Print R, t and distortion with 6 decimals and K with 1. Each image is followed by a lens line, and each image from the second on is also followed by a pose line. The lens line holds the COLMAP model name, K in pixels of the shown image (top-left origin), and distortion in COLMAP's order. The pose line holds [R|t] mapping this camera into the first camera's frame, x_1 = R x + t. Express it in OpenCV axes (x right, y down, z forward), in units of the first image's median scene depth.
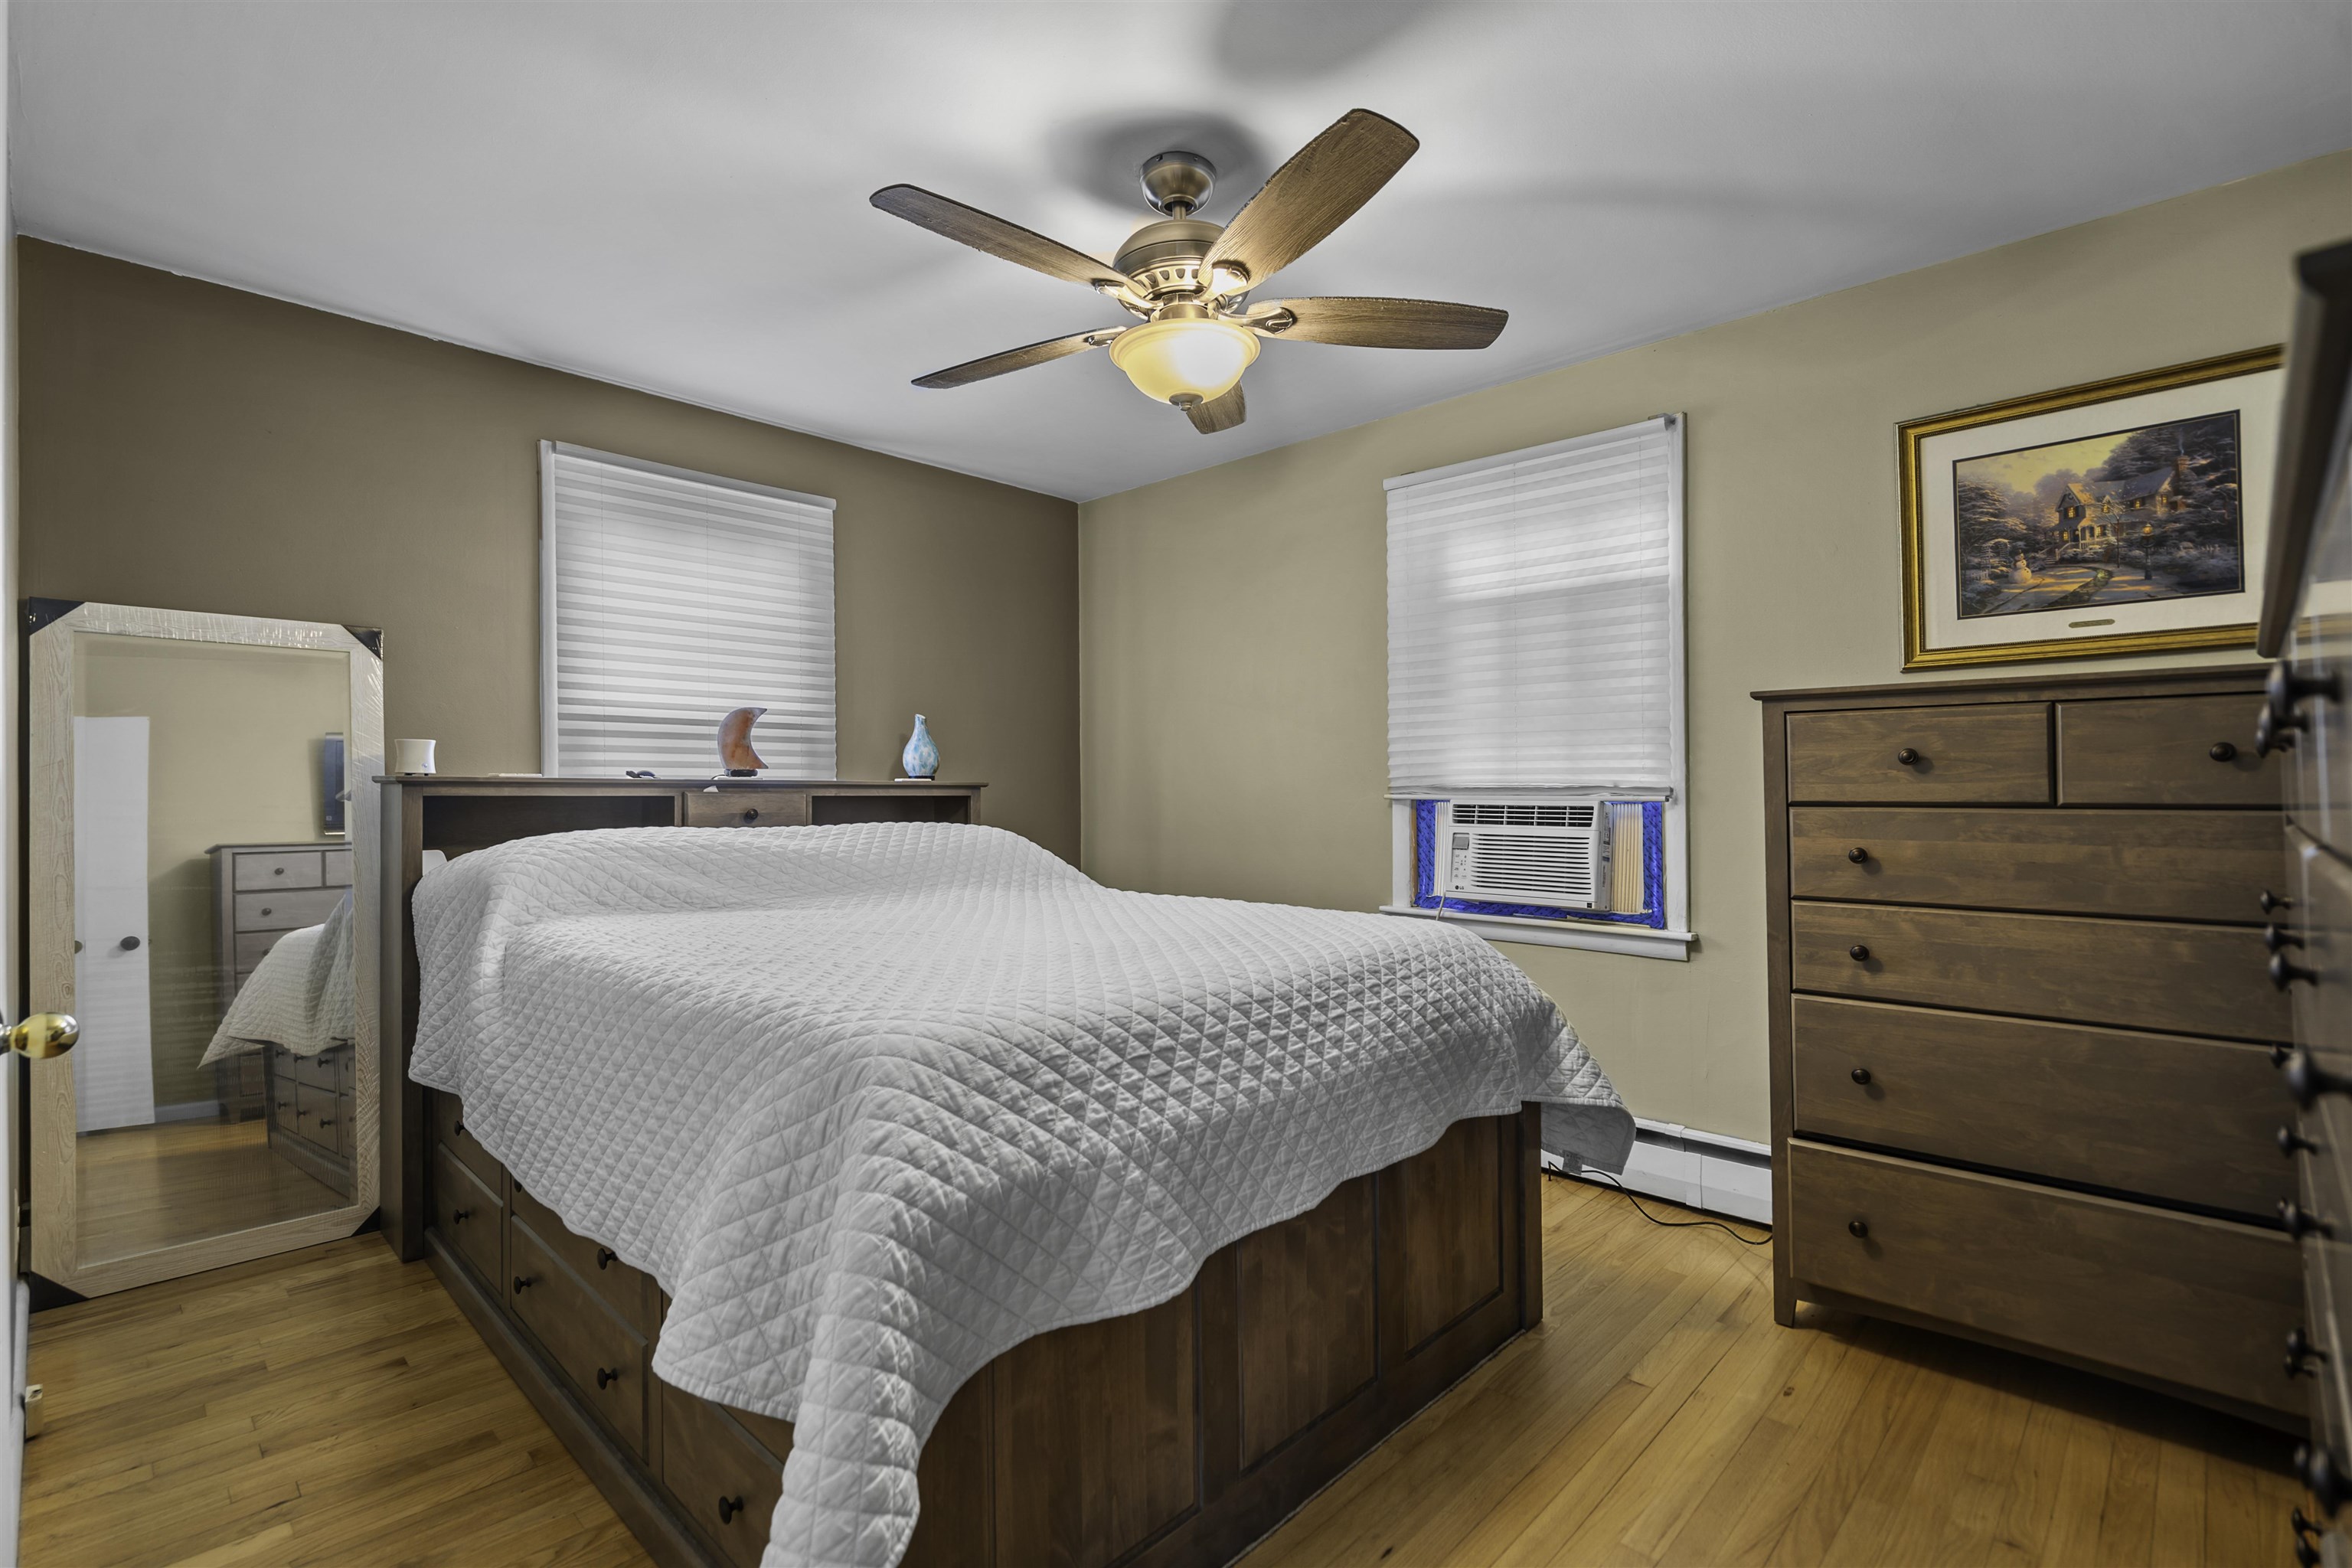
lens RADIAL K [[1076.4, 0, 1153.8], [0, 1076.4, 775.8], [0, 0, 1]] dist [-0.004591, 0.001980]
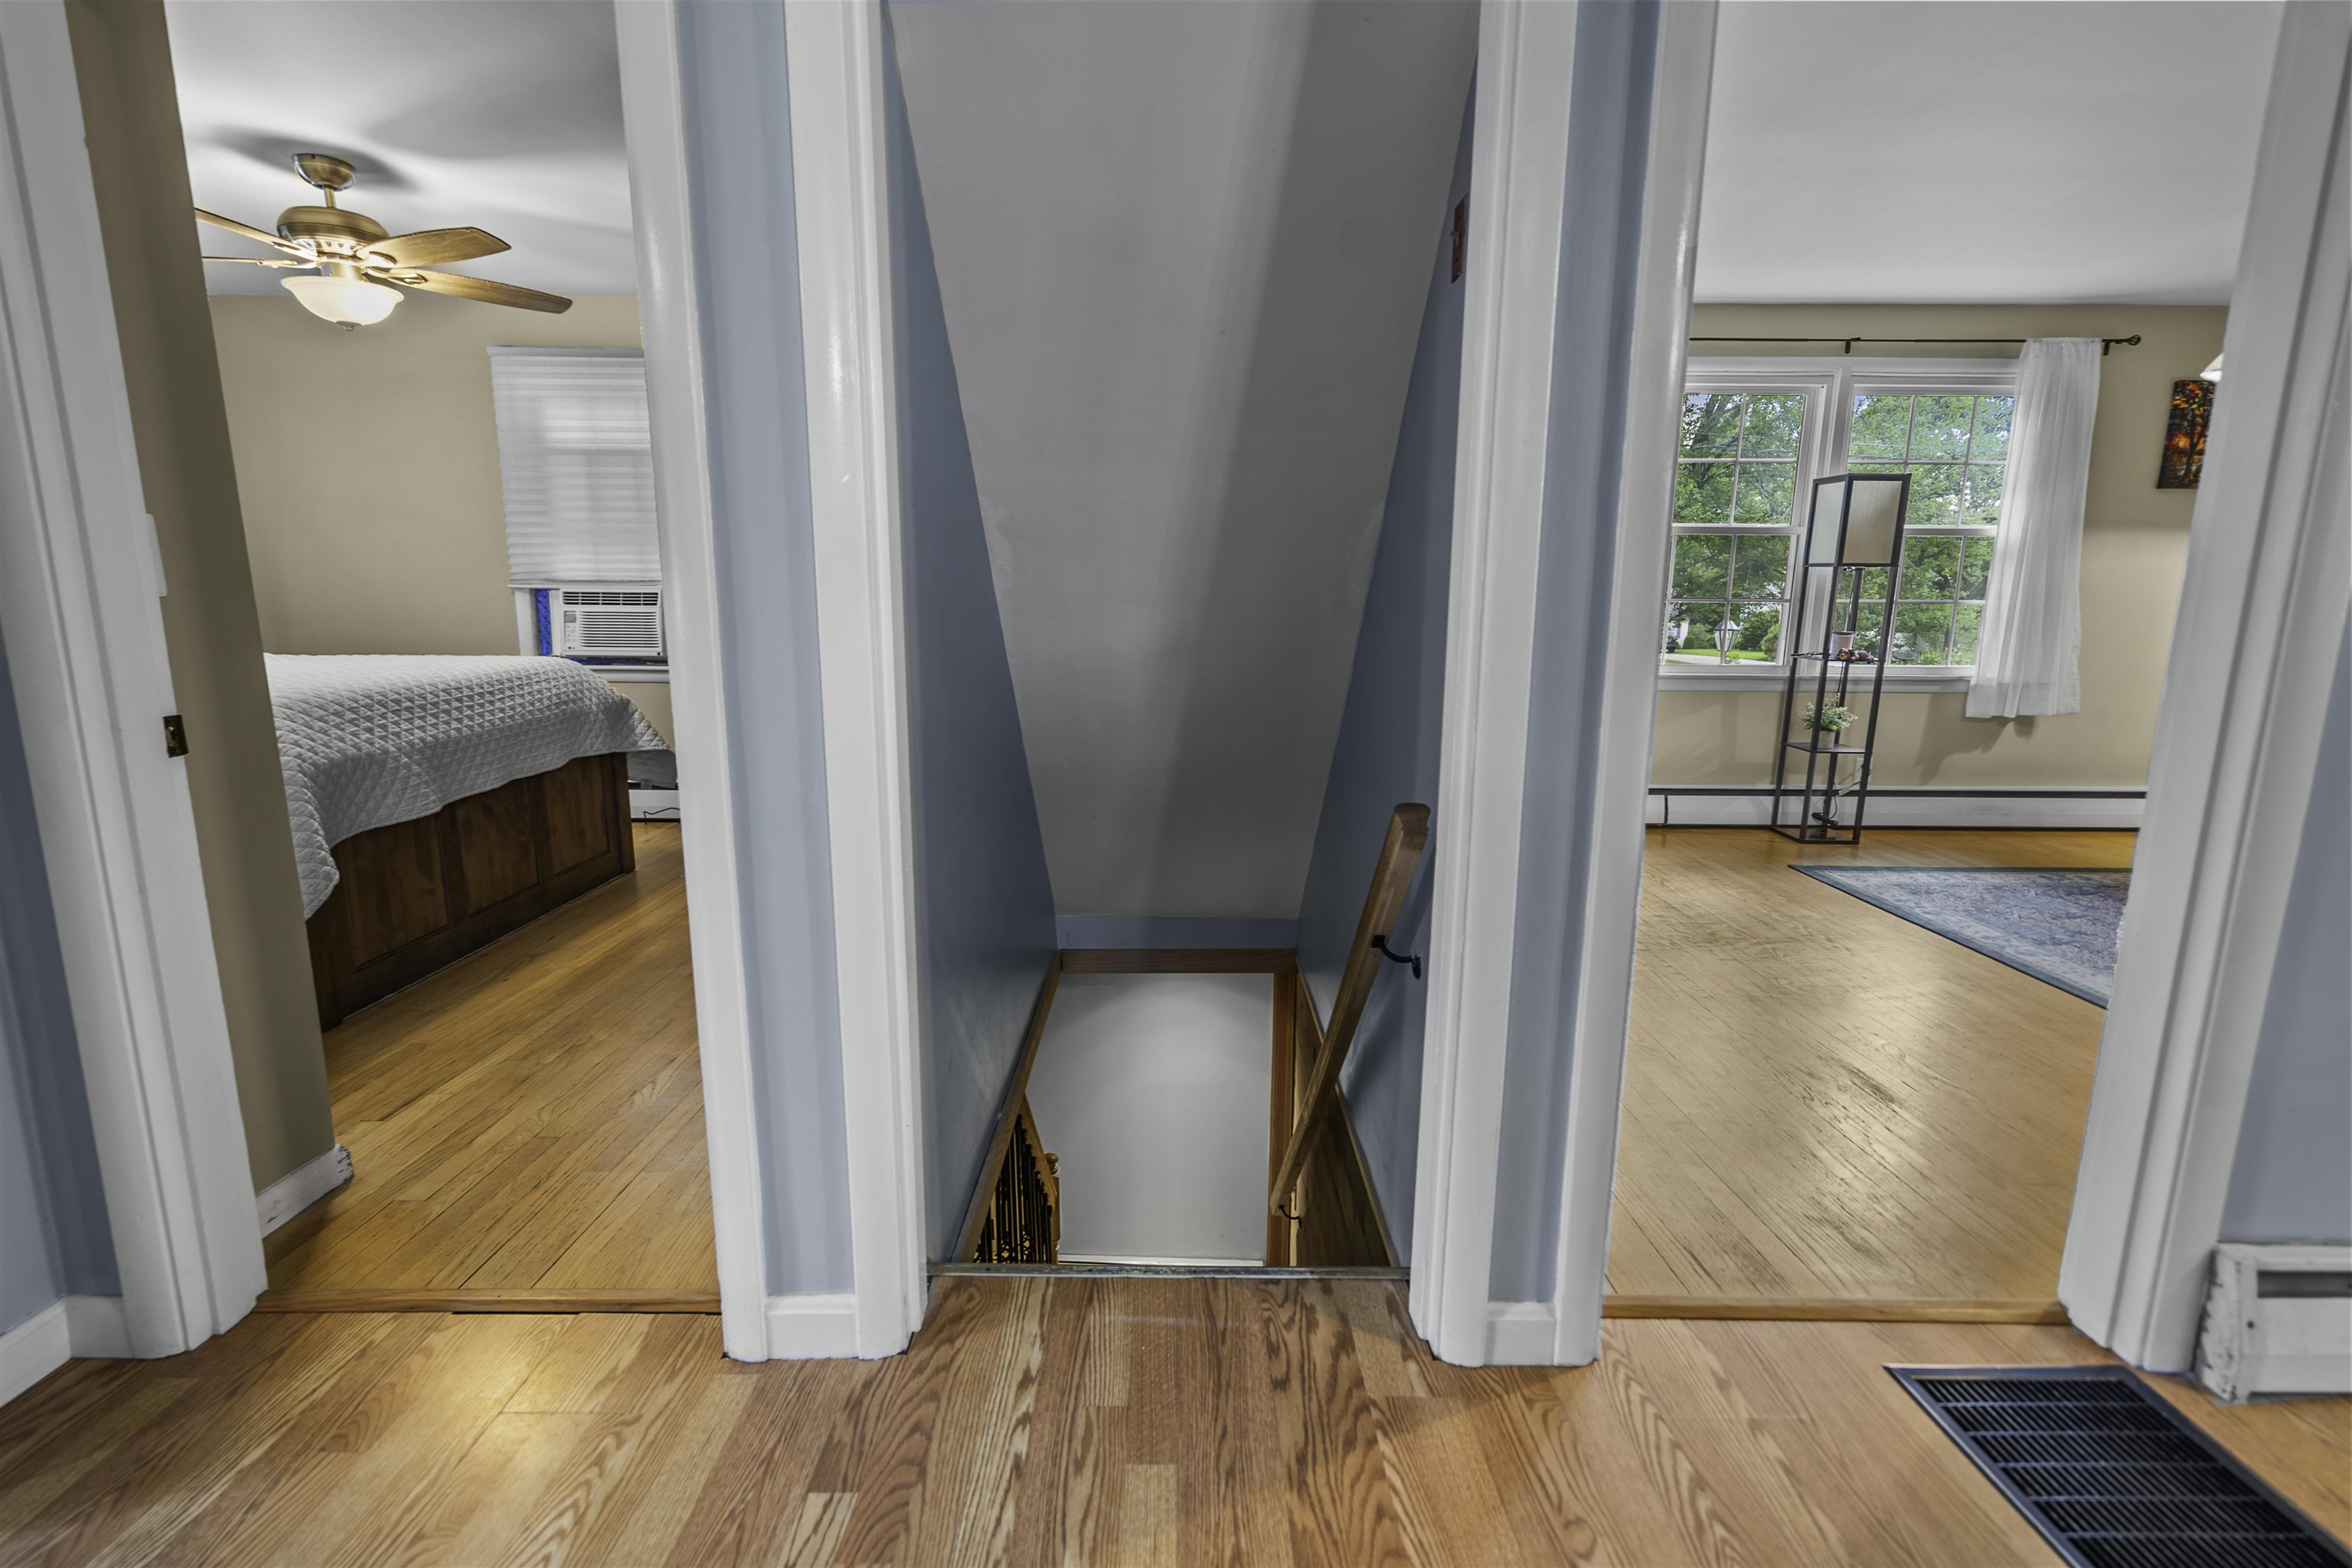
lens RADIAL K [[1076.4, 0, 1173.7], [0, 1076.4, 775.2], [0, 0, 1]] dist [-0.004591, 0.001980]
pose [[0.714551, -0.110040, 0.690875, -0.299727], [-0.019299, 0.984076, 0.176700, -0.003941], [-0.699317, -0.139594, 0.701048, -1.161210]]
